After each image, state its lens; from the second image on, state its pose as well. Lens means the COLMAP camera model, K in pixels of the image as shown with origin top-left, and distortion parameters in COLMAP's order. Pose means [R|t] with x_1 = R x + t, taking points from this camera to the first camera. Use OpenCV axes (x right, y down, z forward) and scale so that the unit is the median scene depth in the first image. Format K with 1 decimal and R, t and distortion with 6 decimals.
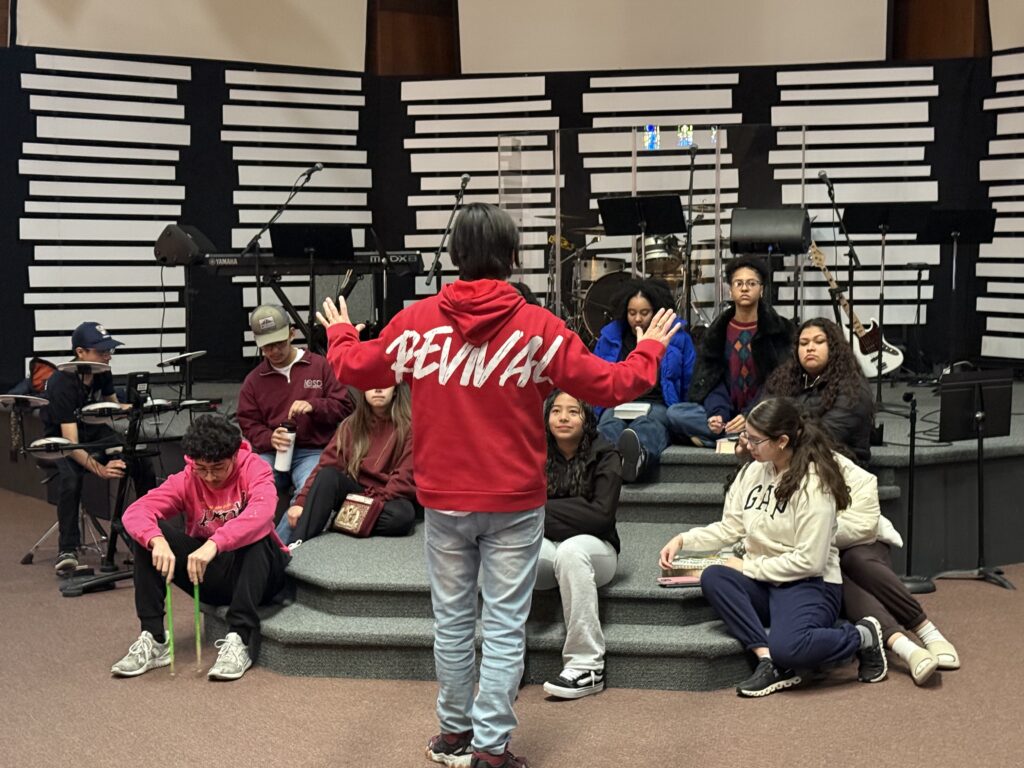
lens RADIAL K [[1660.9, 0, 512.1], [0, 1660.9, 383.3], [0, 0, 1]] dist [0.071623, 0.000000]
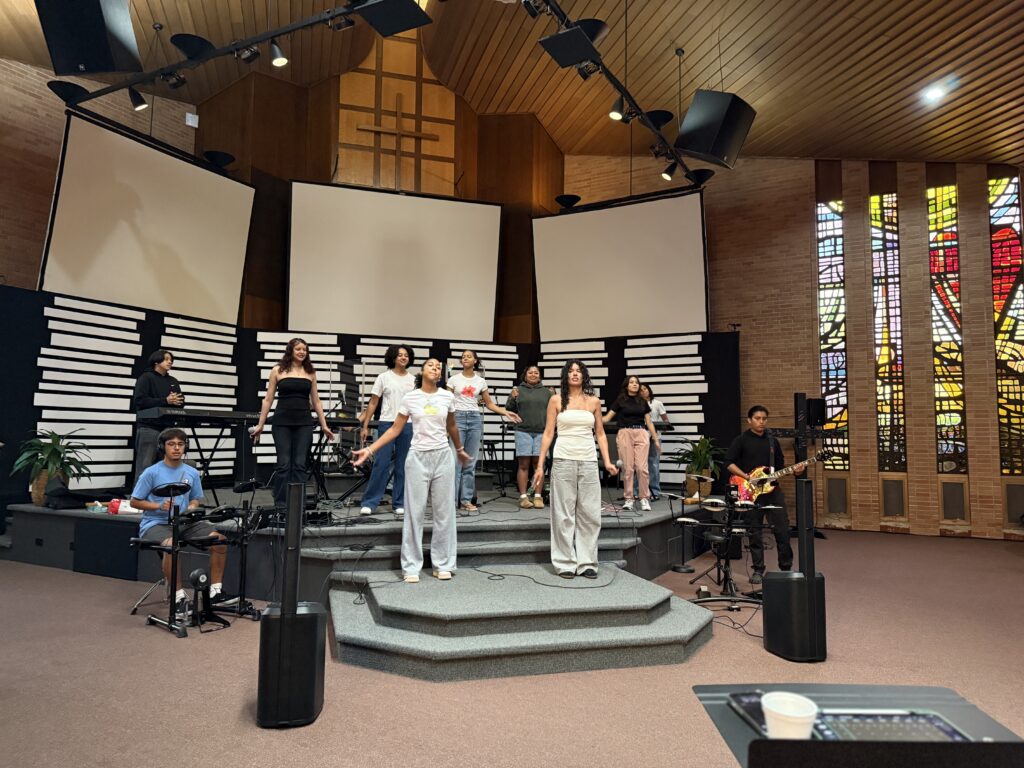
lens RADIAL K [[717.1, 0, 512.9], [0, 717.1, 384.0], [0, 0, 1]] dist [-0.008744, -0.005552]
pose [[0.881449, 0.054902, 0.469077, -0.200728], [0.012572, 0.990141, -0.139512, -0.003428], [-0.472112, 0.128870, 0.872068, 0.160660]]
